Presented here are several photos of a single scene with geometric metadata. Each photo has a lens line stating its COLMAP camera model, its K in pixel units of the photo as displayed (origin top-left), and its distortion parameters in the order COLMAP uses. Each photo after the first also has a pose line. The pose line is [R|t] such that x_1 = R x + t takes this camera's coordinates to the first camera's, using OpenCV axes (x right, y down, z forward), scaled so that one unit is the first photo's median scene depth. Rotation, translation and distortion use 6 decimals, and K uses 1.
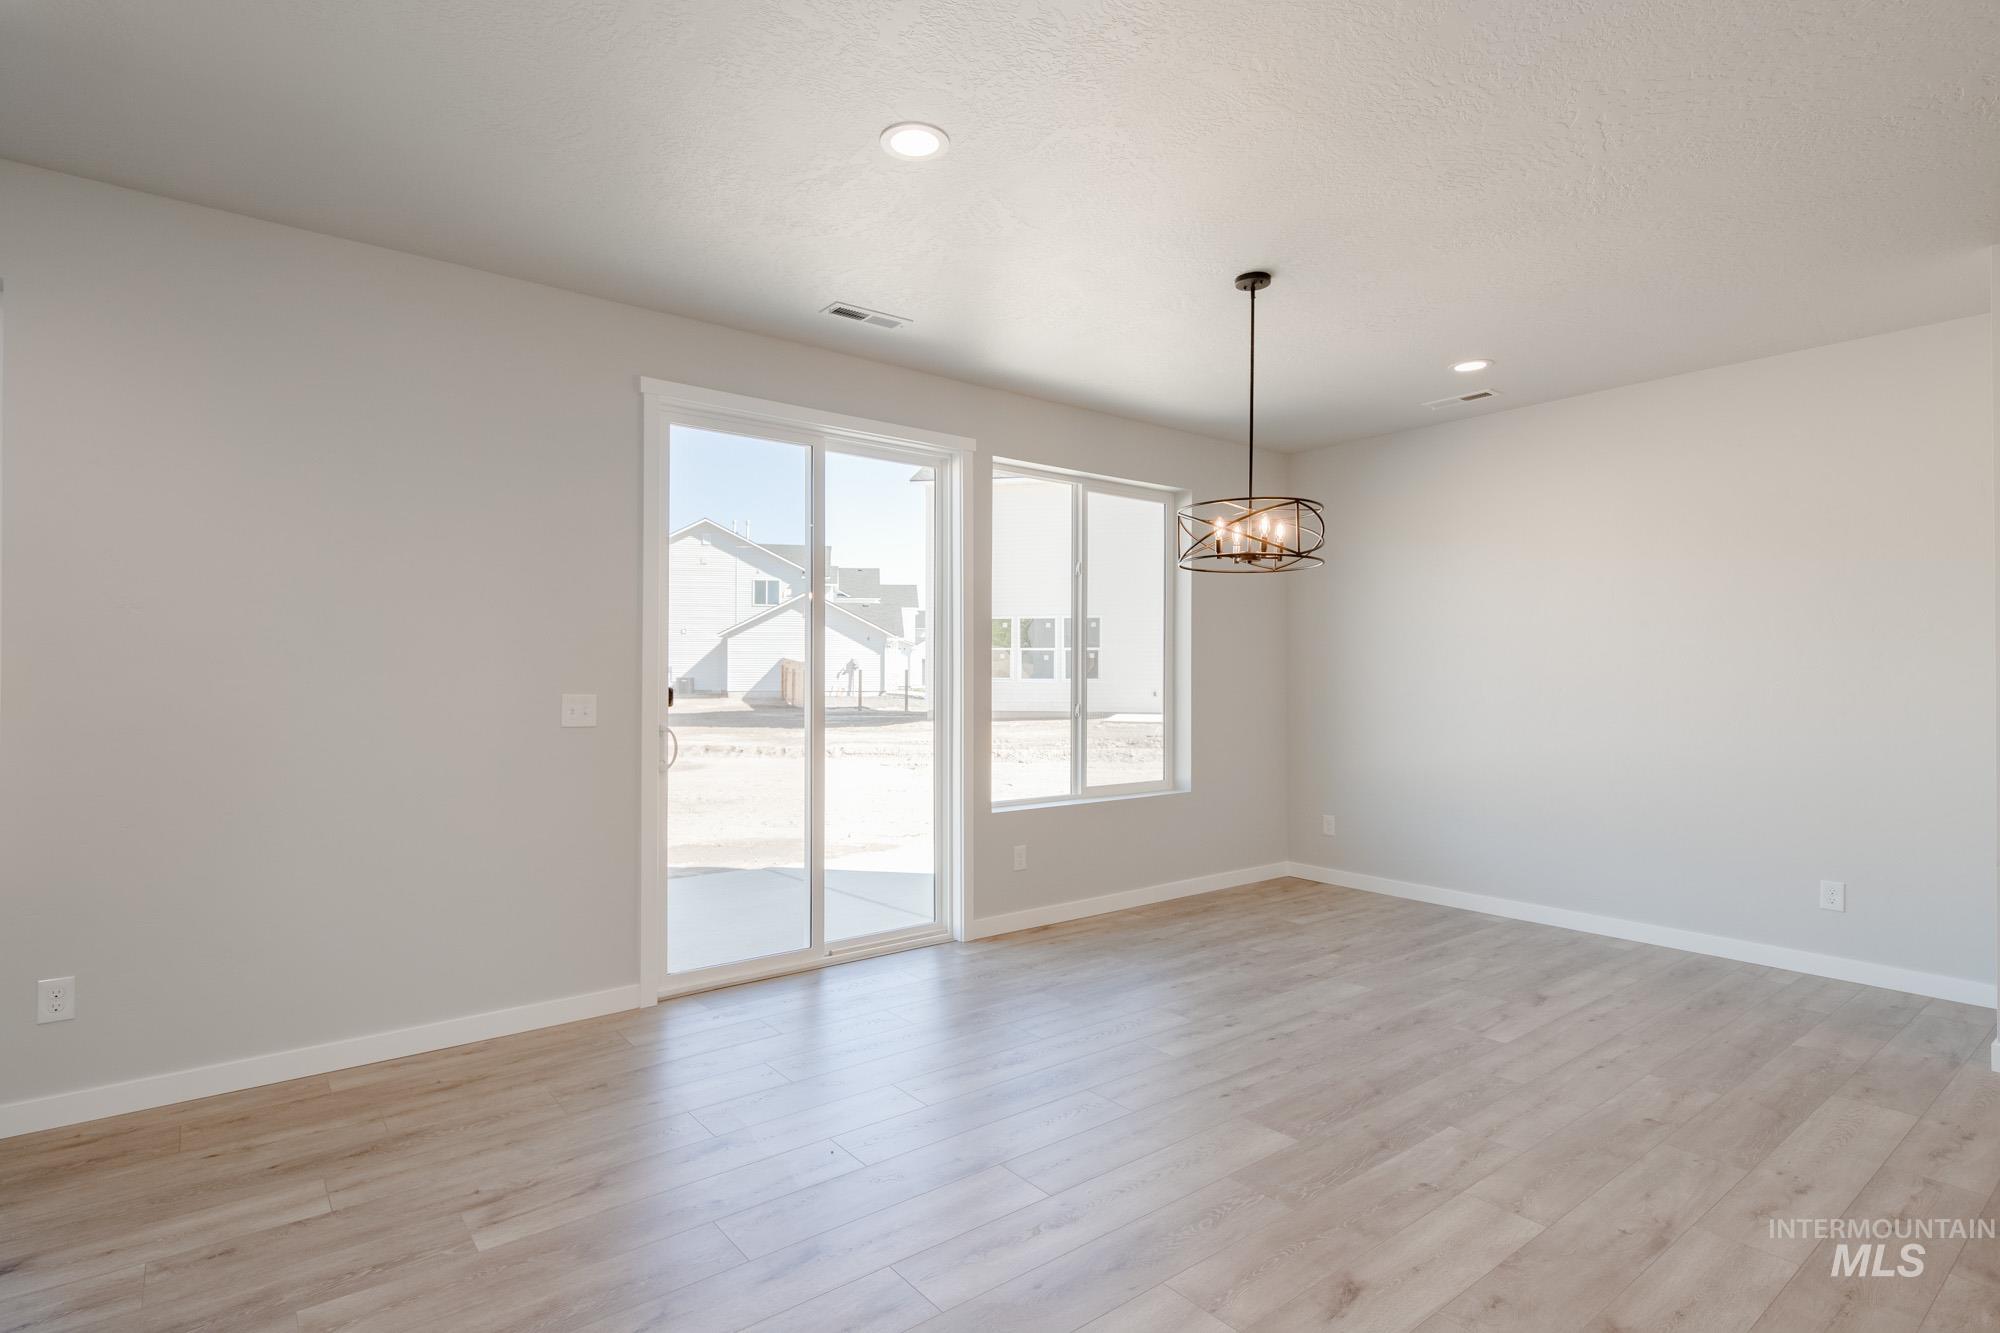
lens RADIAL K [[993.7, 0, 995.6], [0, 993.7, 666.0], [0, 0, 1]] dist [0.022748, -0.011073]
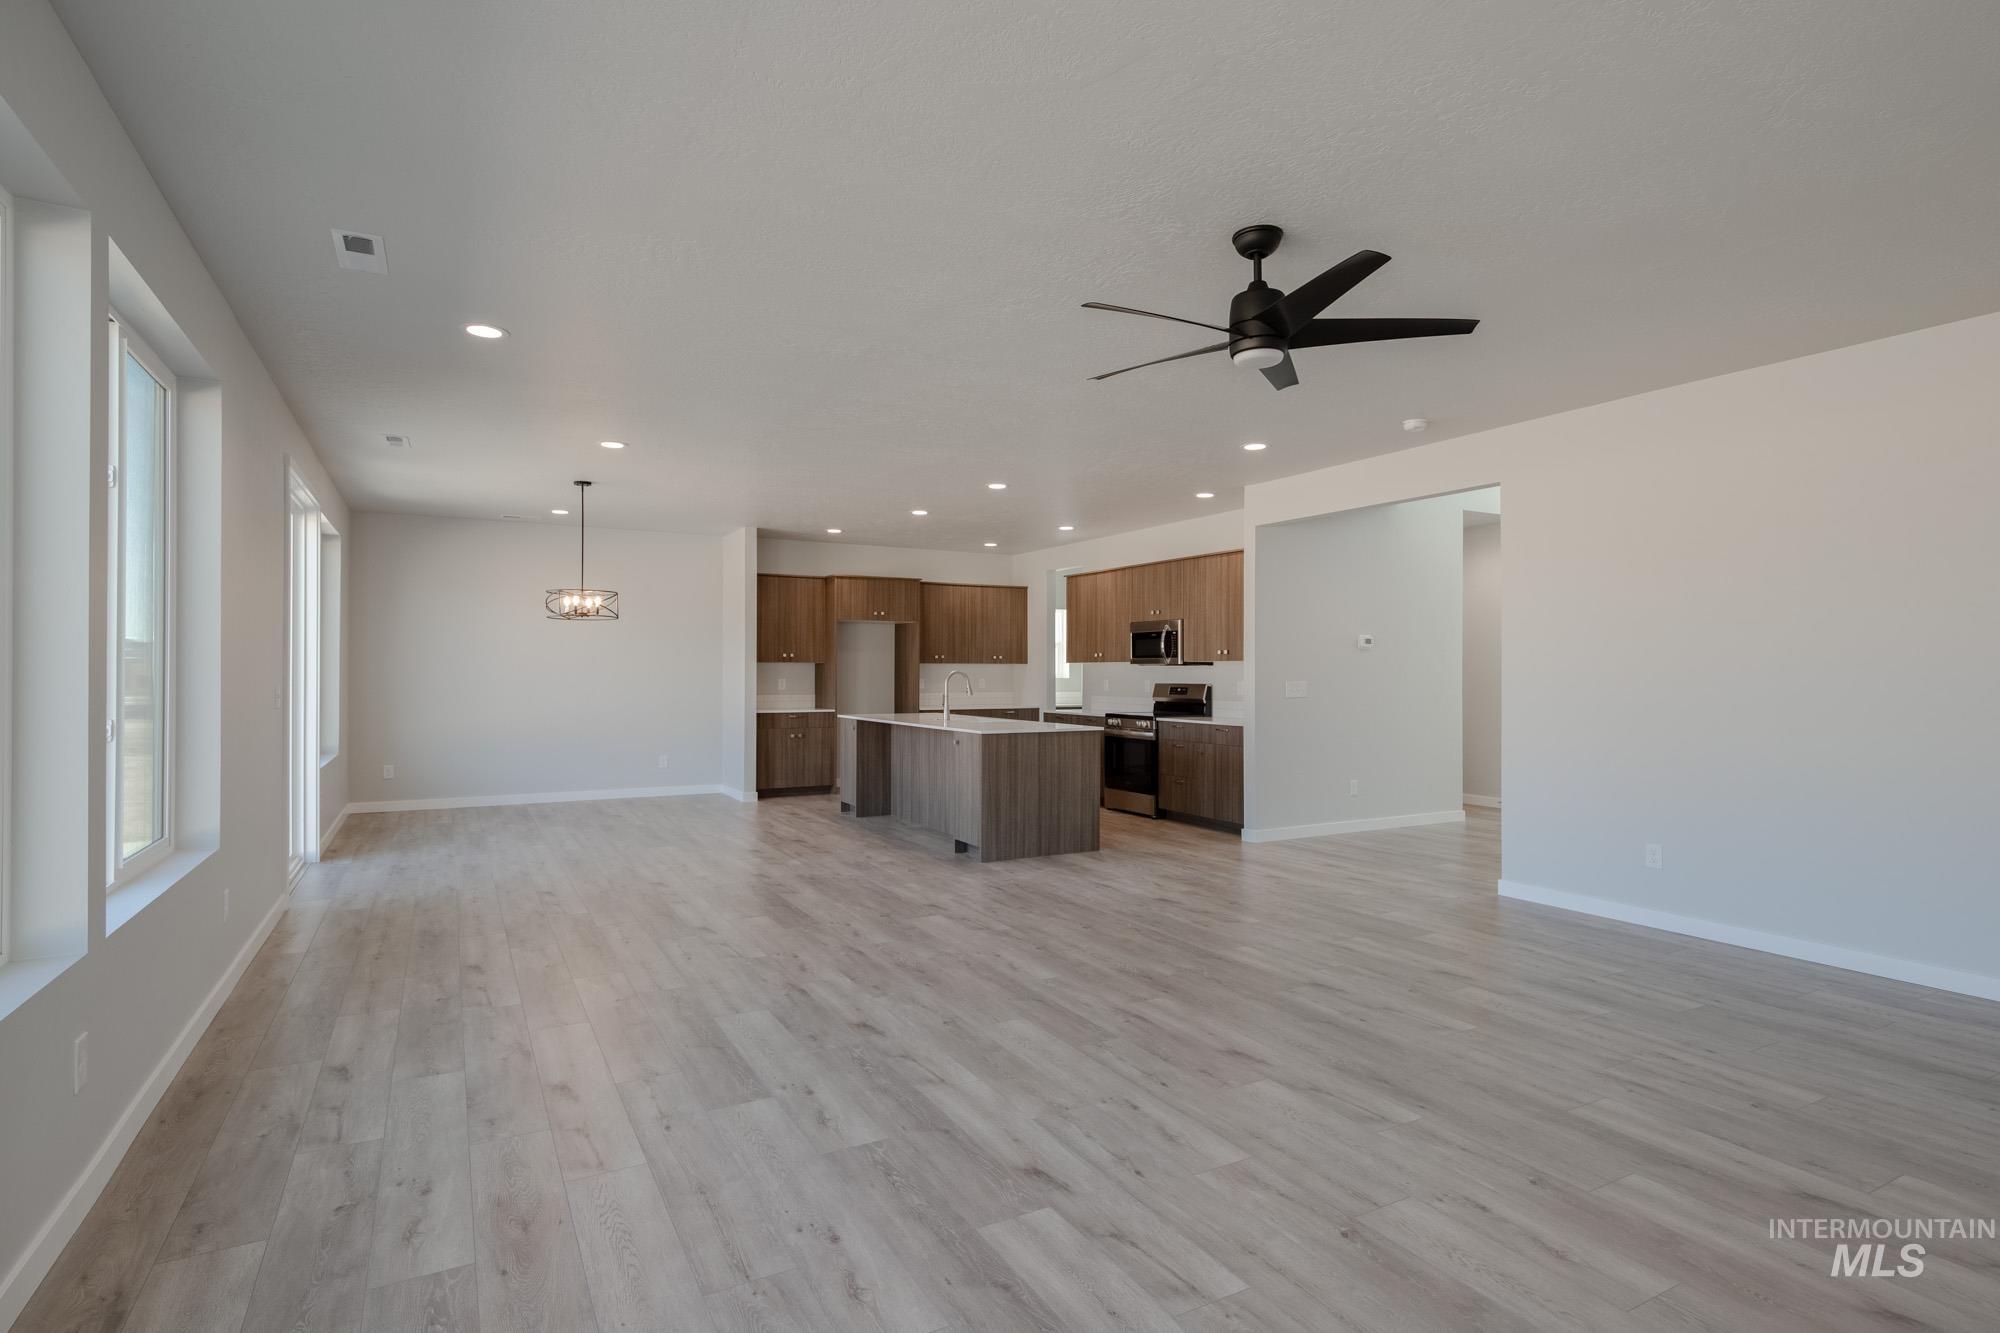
lens RADIAL K [[996.8, 0, 993.6], [0, 996.8, 676.0], [0, 0, 1]] dist [0.020776, -0.009061]
pose [[0.166837, -0.005919, 0.985967, -1.511230], [-0.012118, 0.999894, 0.008053, -0.006978], [-0.985910, -0.013291, 0.166747, -0.192910]]
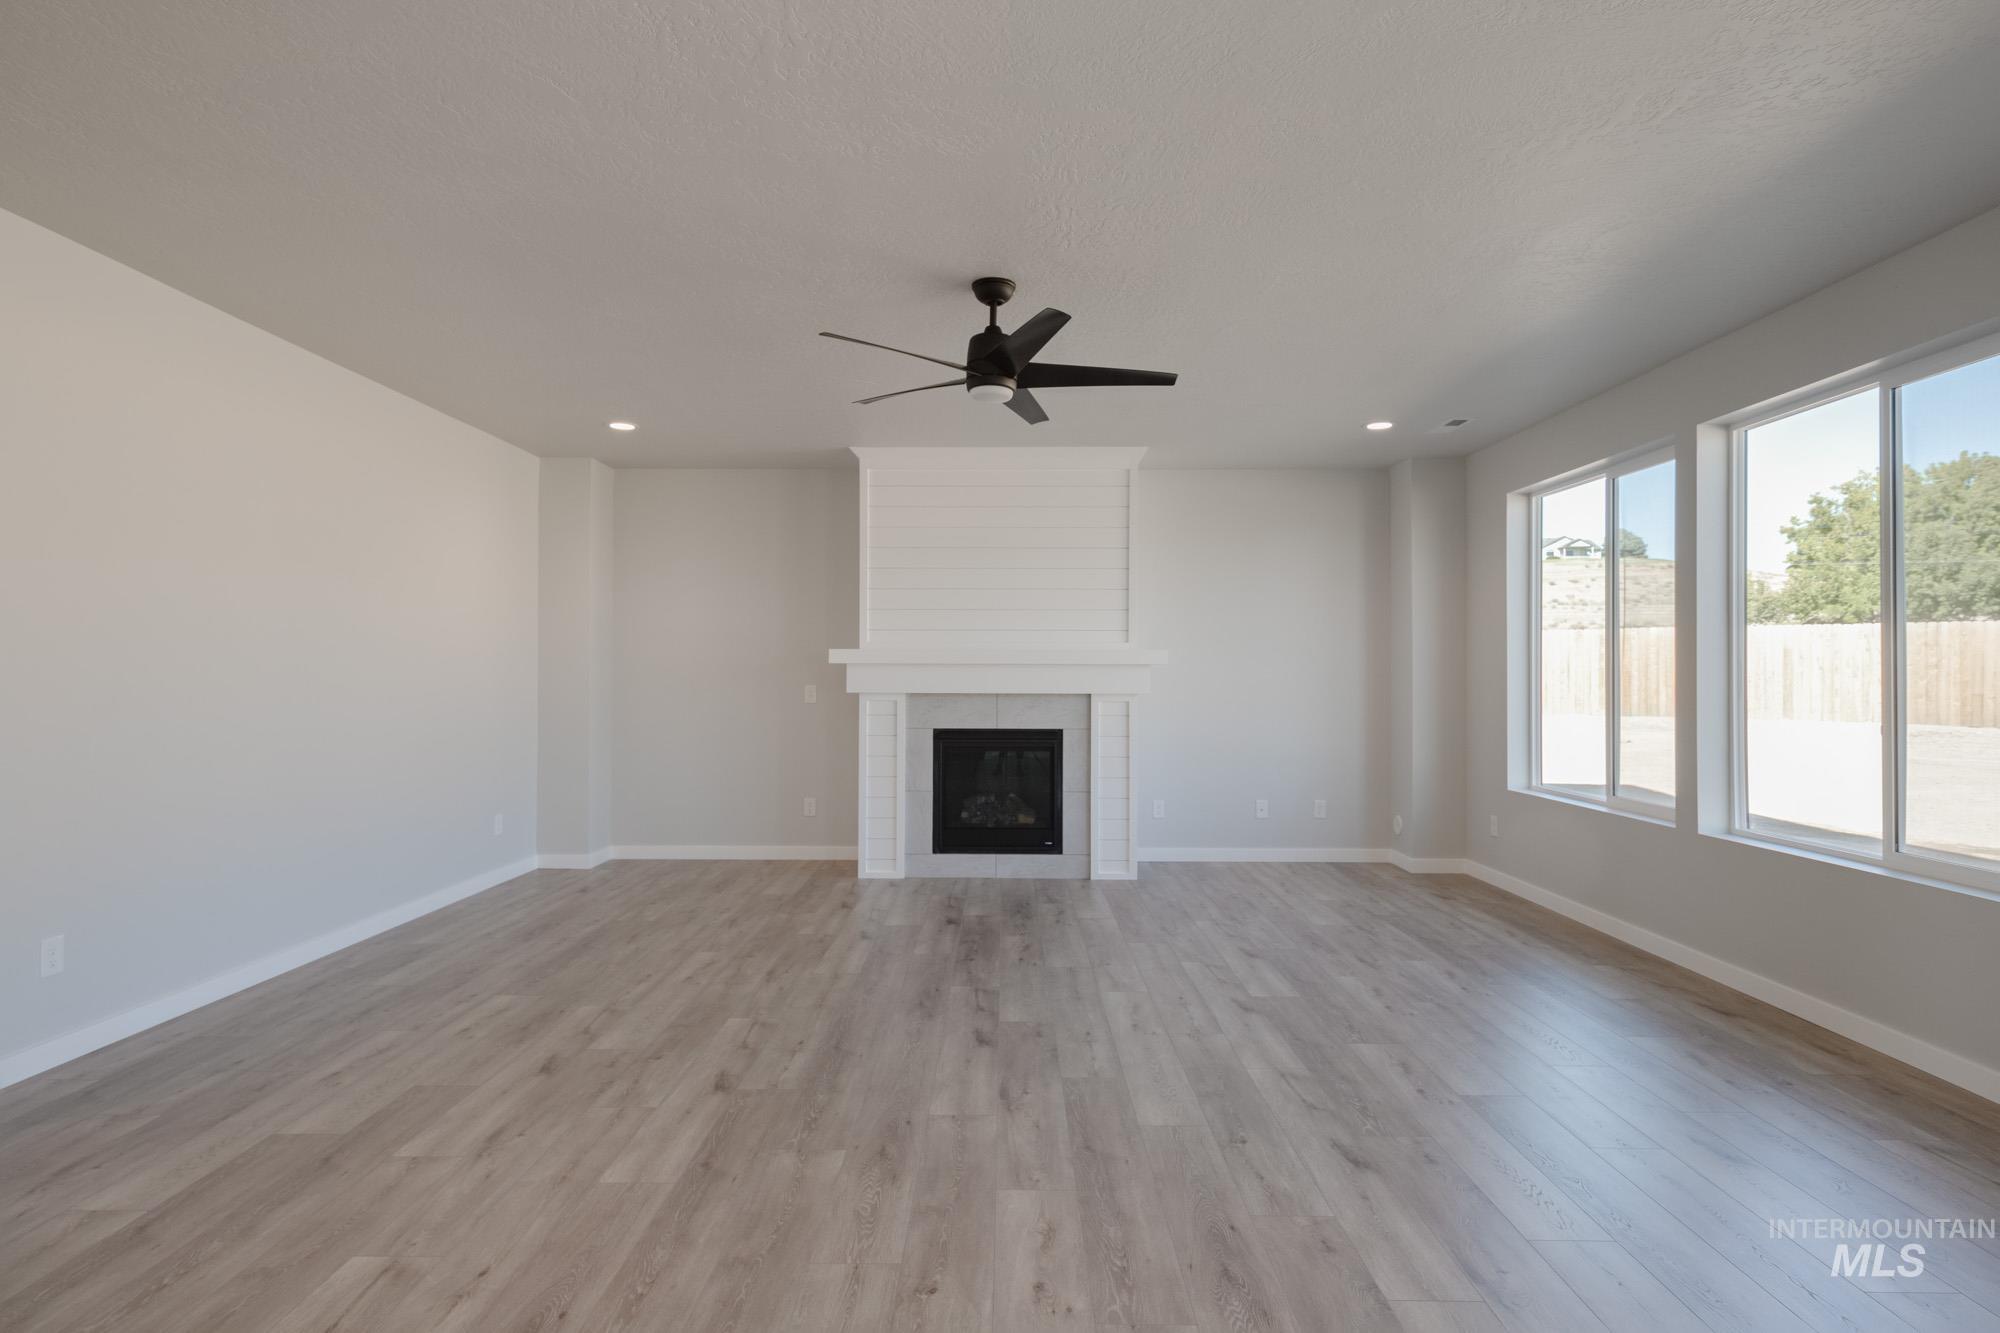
lens RADIAL K [[988.5, 0, 995.8], [0, 988.5, 664.6], [0, 0, 1]] dist [0.019273, -0.008441]
pose [[-0.629502, -0.012828, -0.776893, 0.032294], [0.003732, 0.999802, -0.019532, 0.002335], [0.776990, -0.015195, -0.629329, 0.304314]]
